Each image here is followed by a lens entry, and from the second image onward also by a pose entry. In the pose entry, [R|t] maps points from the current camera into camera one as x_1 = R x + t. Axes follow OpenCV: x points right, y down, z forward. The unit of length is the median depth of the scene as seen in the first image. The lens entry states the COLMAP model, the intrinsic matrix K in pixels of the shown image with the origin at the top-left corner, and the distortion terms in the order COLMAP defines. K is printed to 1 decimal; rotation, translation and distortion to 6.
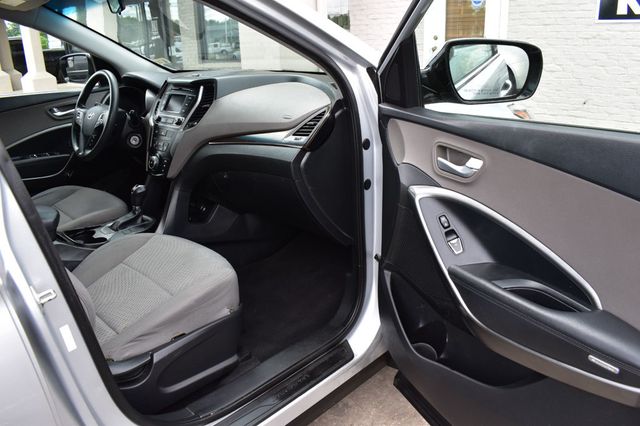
lens RADIAL K [[492.6, 0, 319.1], [0, 492.6, 210.2], [0, 0, 1]] dist [-0.095069, 0.012165]
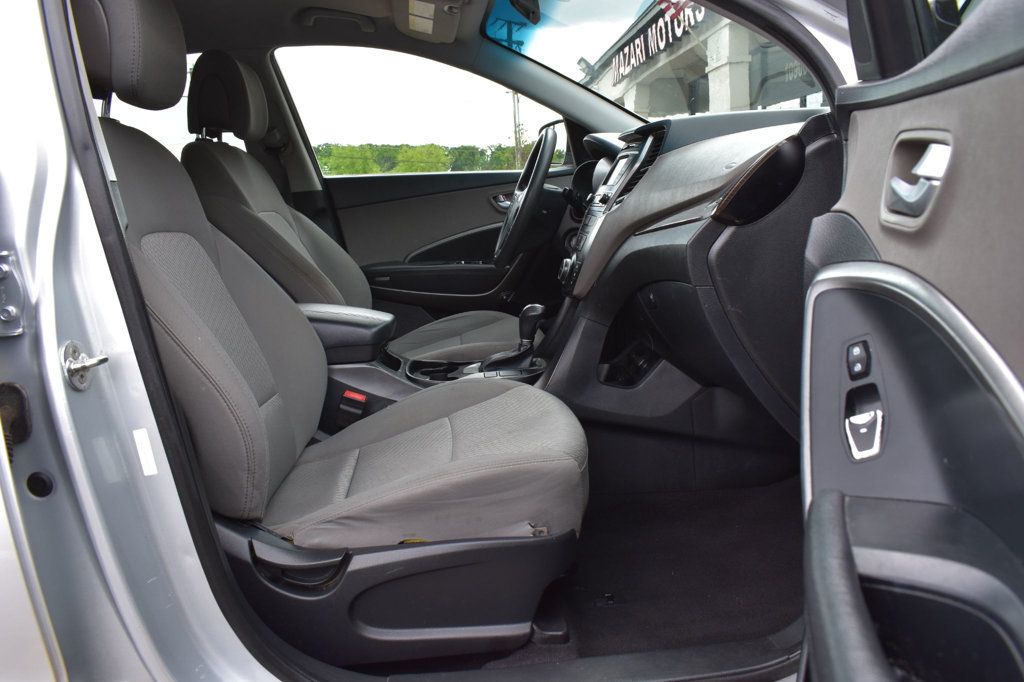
lens RADIAL K [[788.2, 0, 517.0], [0, 788.2, 339.7], [0, 0, 1]] dist [-0.095069, 0.012165]
pose [[0.756289, 0.110117, -0.644903, 0.288279], [-0.187845, 0.980777, -0.052822, 0.055564], [0.626690, 0.161091, 0.762437, 0.327331]]
